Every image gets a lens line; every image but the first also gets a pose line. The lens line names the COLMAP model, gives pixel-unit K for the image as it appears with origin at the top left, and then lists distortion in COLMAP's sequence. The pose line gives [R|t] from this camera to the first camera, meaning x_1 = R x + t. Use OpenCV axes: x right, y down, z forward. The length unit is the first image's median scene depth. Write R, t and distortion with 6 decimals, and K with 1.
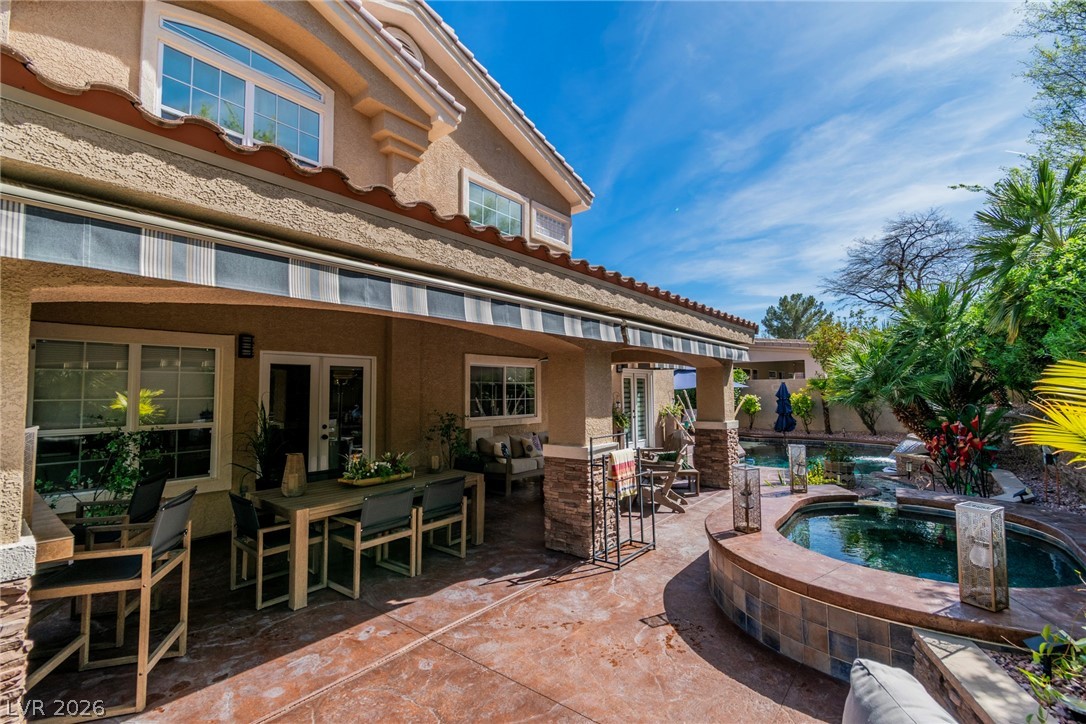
lens RADIAL K [[476.5, 0, 544.2], [0, 476.5, 363.4], [0, 0, 1]] dist [0.004965, -0.002645]
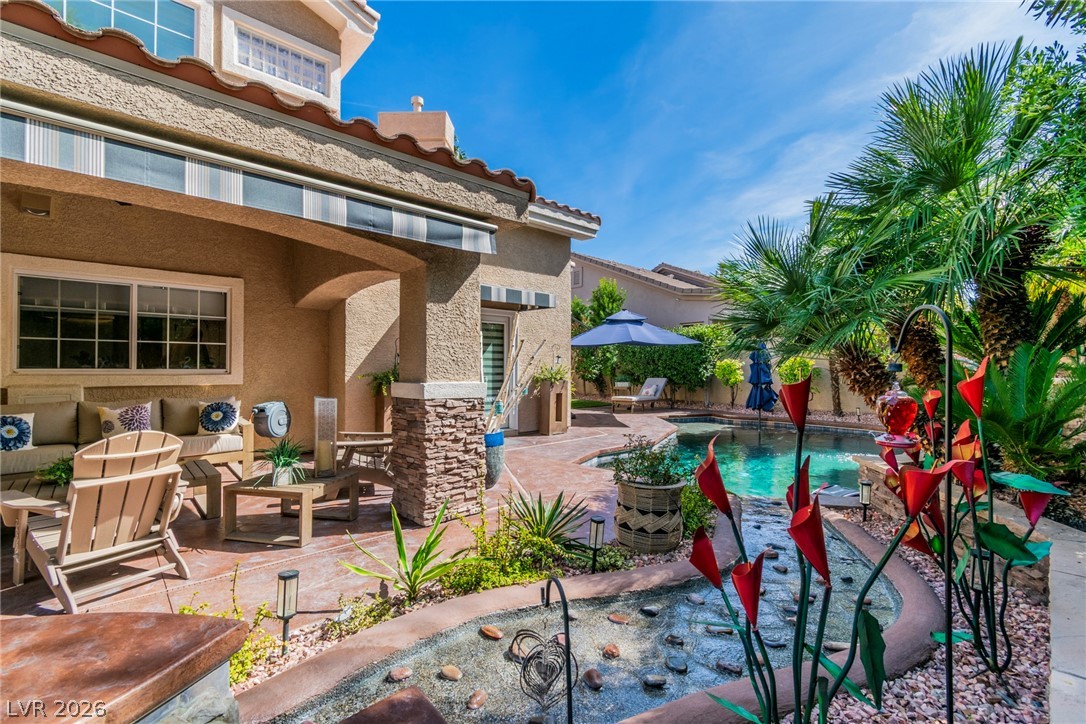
lens RADIAL K [[476.5, 0, 543.9], [0, 476.5, 363.2], [0, 0, 1]] dist [0.004965, -0.002645]
pose [[0.990628, 0.011772, -0.136080, 0.650820], [-0.004505, 0.998553, 0.053584, 0.091121], [0.136514, -0.052469, 0.989248, 0.651663]]
